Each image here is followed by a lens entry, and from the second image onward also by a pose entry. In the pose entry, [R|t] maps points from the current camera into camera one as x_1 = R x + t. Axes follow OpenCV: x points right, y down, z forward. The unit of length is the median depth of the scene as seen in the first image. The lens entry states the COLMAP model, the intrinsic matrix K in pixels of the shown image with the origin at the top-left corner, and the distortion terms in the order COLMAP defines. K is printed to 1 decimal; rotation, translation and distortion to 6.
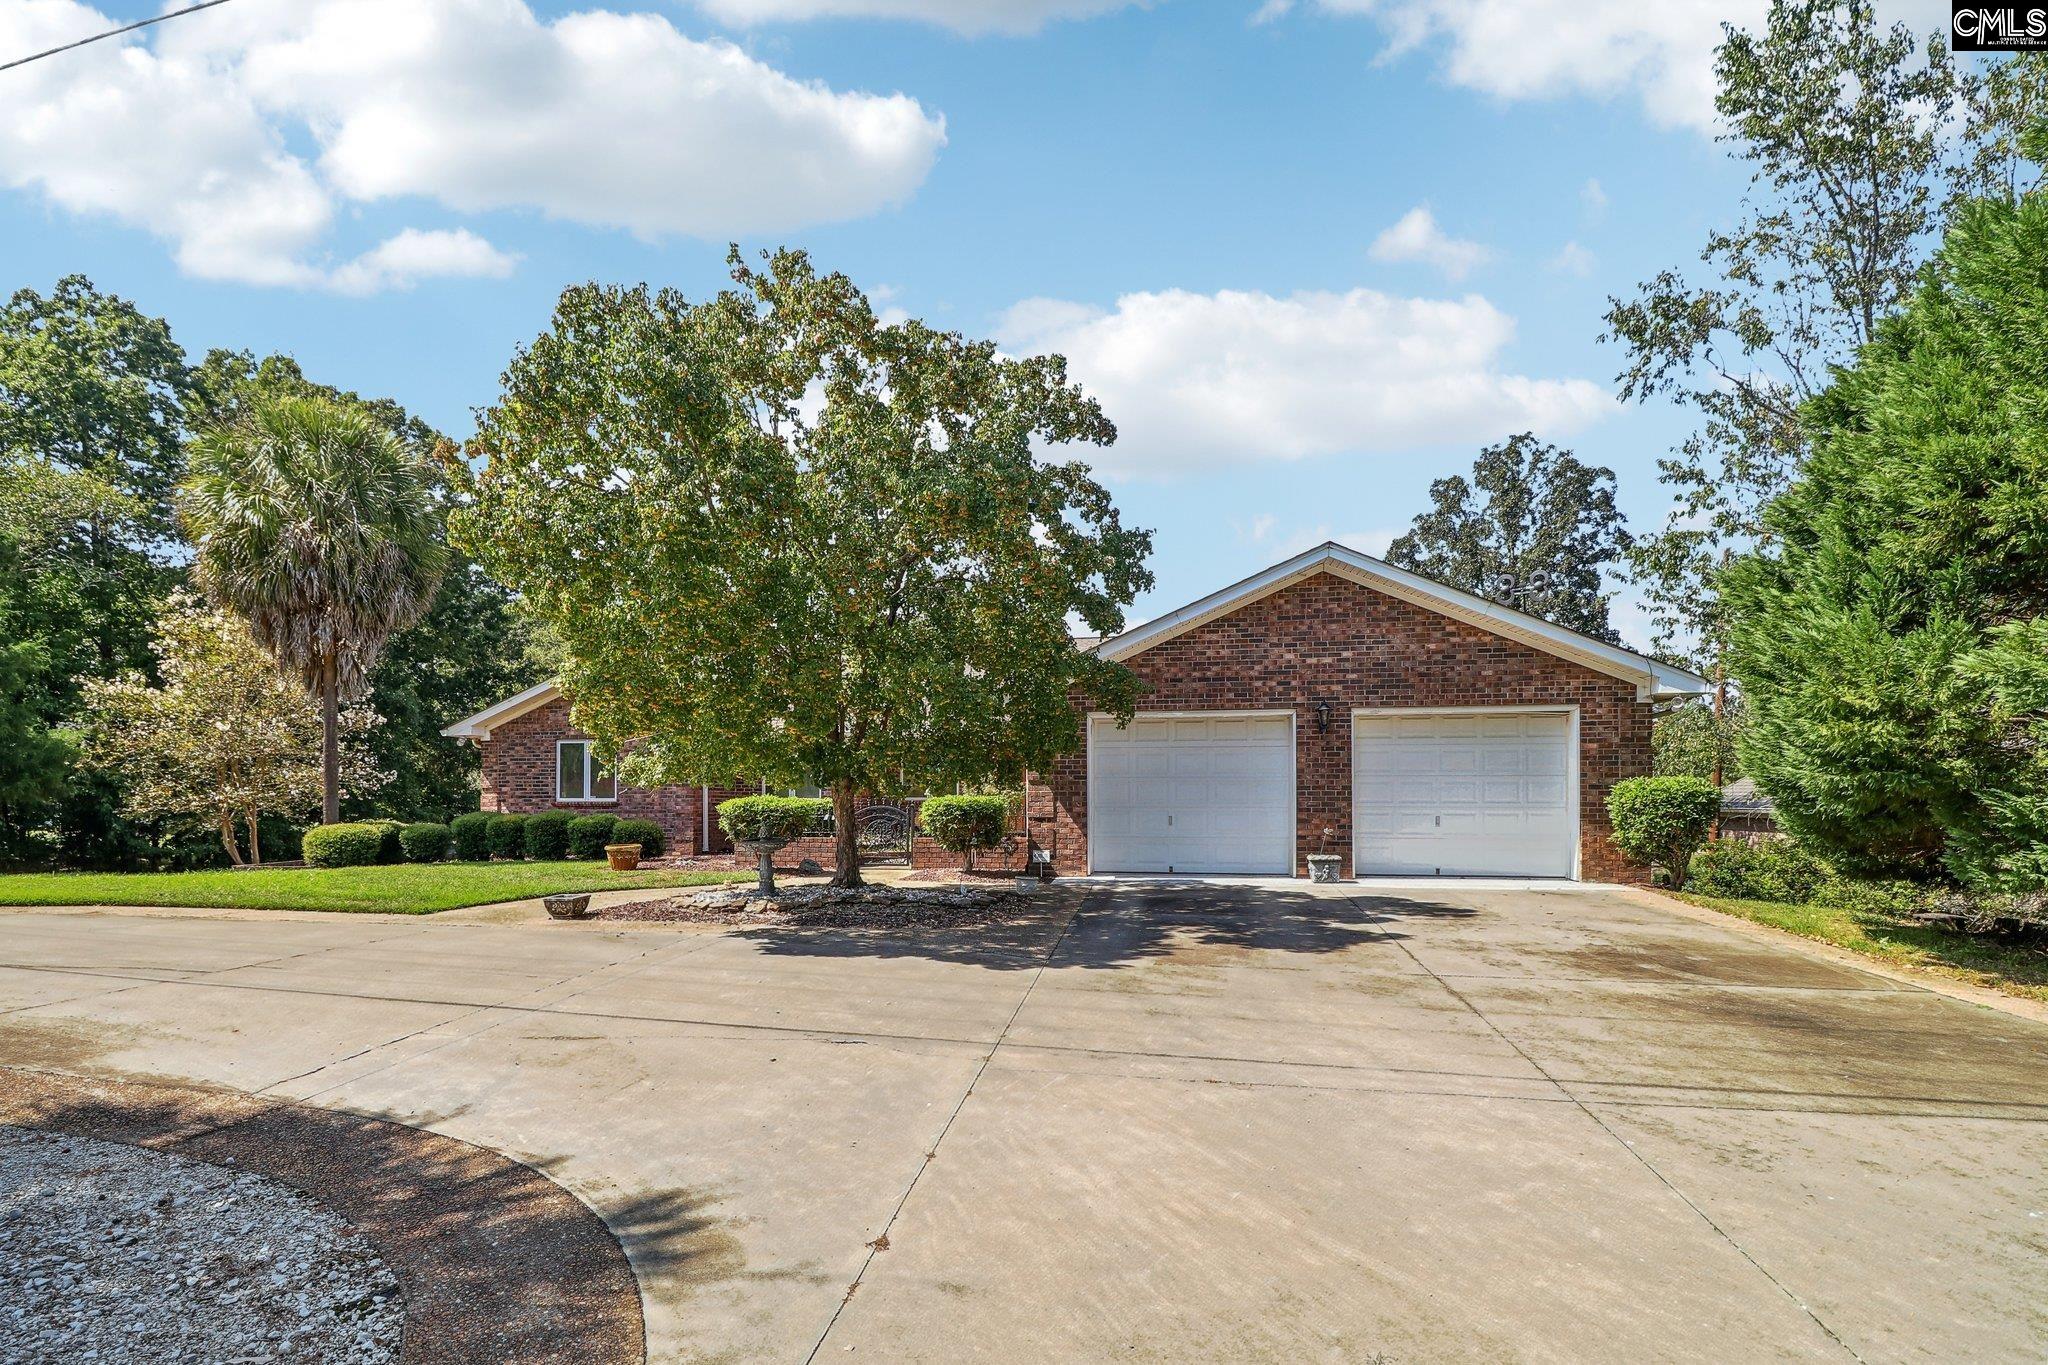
lens RADIAL K [[967.7, 0, 1020.5], [0, 967.7, 685.3], [0, 0, 1]] dist [0.007719, -0.010359]
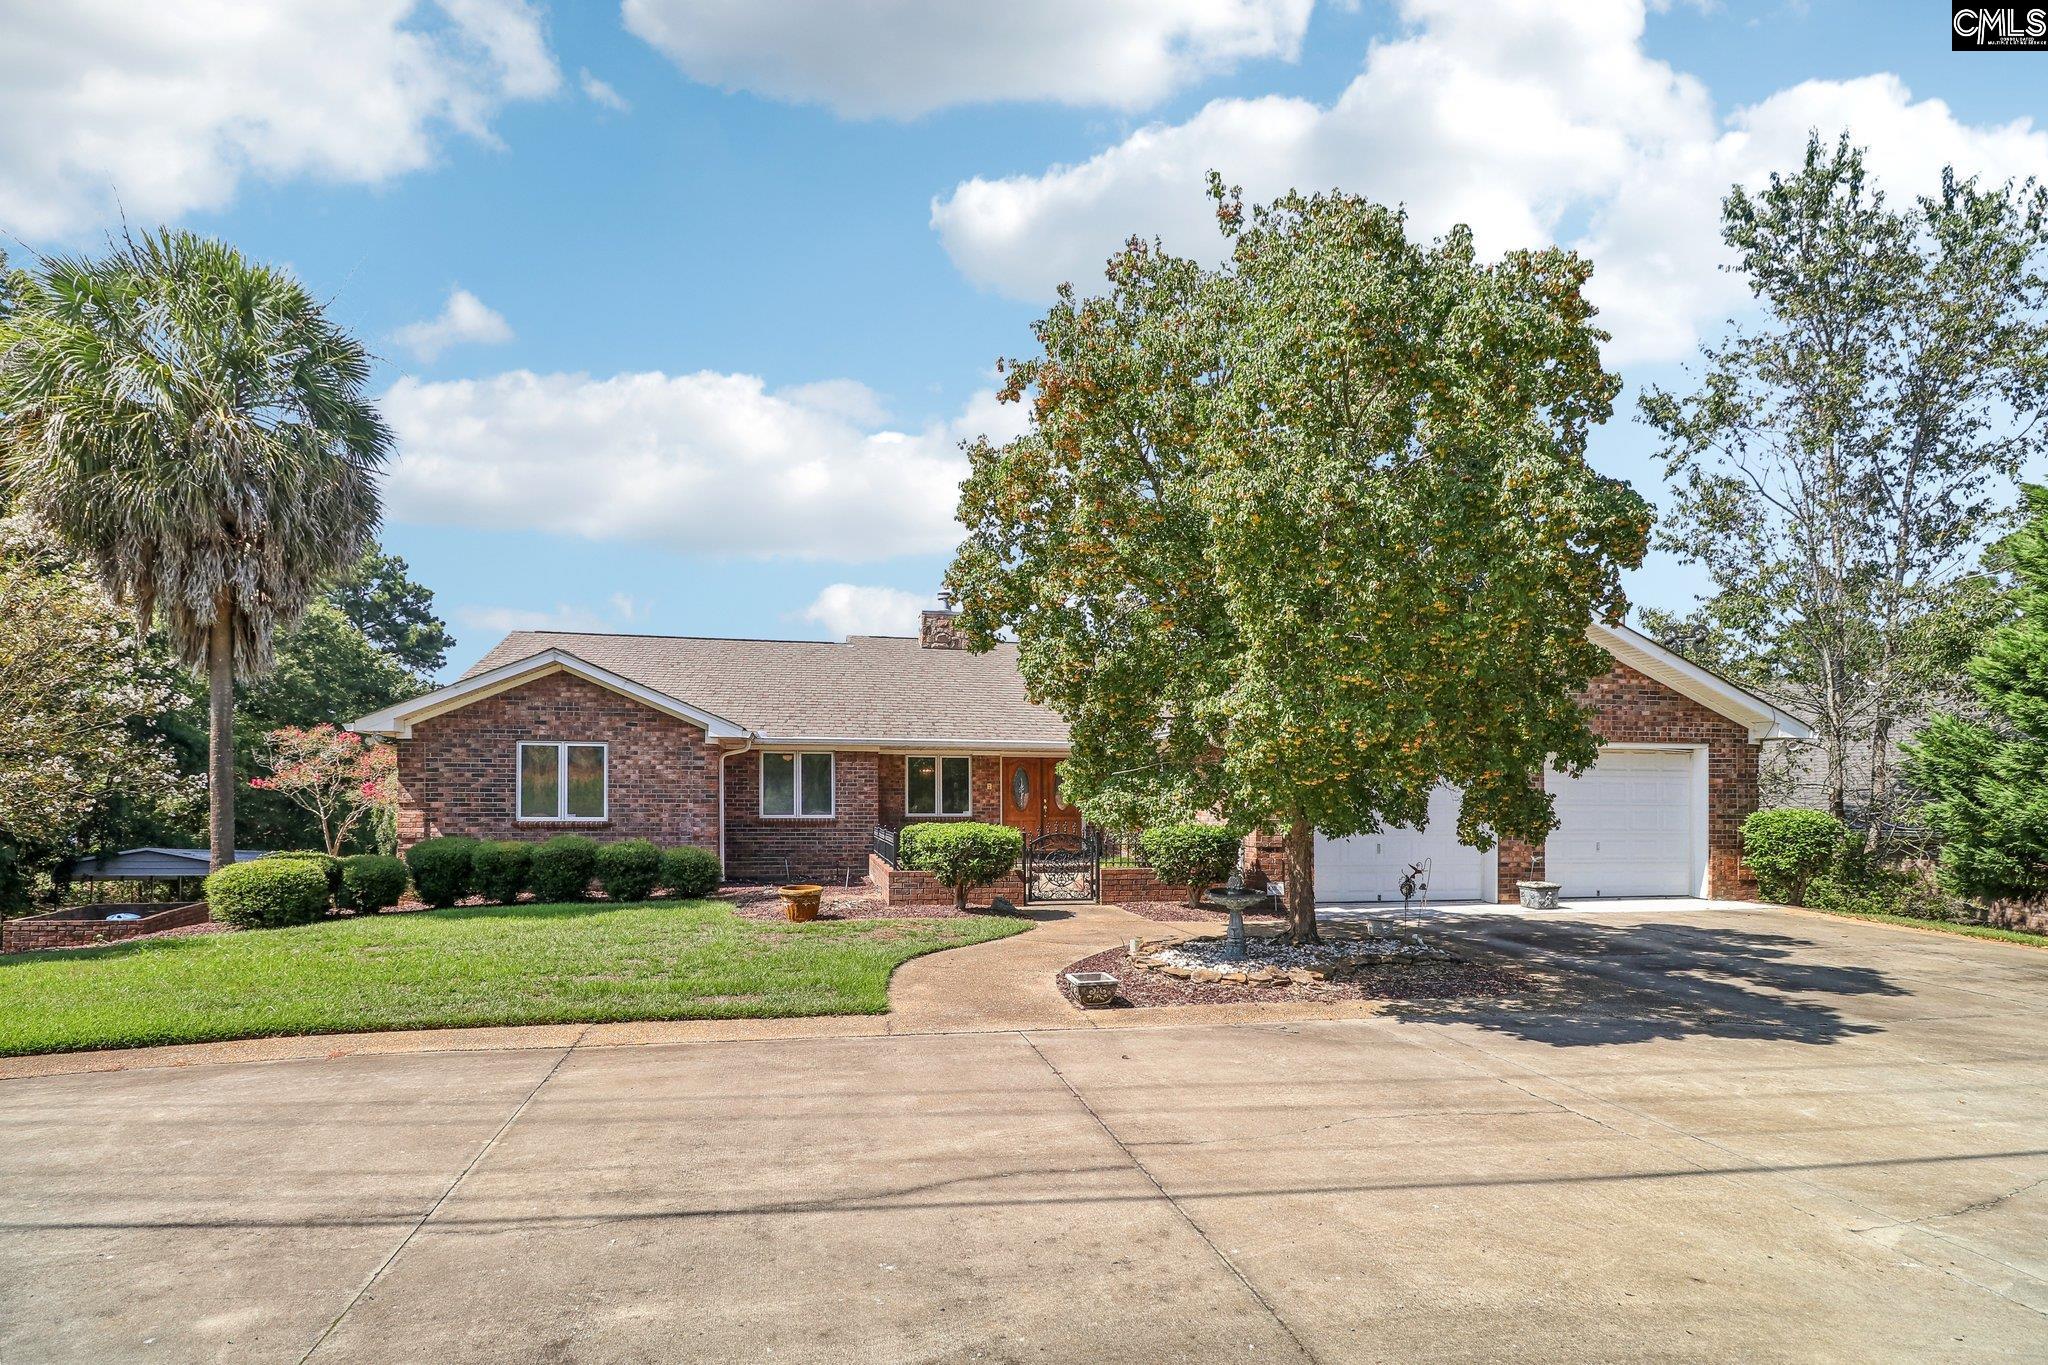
lens RADIAL K [[967.7, 0, 975.0], [0, 967.7, 692.0], [0, 0, 1]] dist [0.007719, -0.010359]
pose [[0.933128, 0.043577, 0.356893, -0.777514], [-0.048726, 0.998797, 0.005444, -0.006898], [-0.356227, -0.022470, 0.934129, 0.297473]]
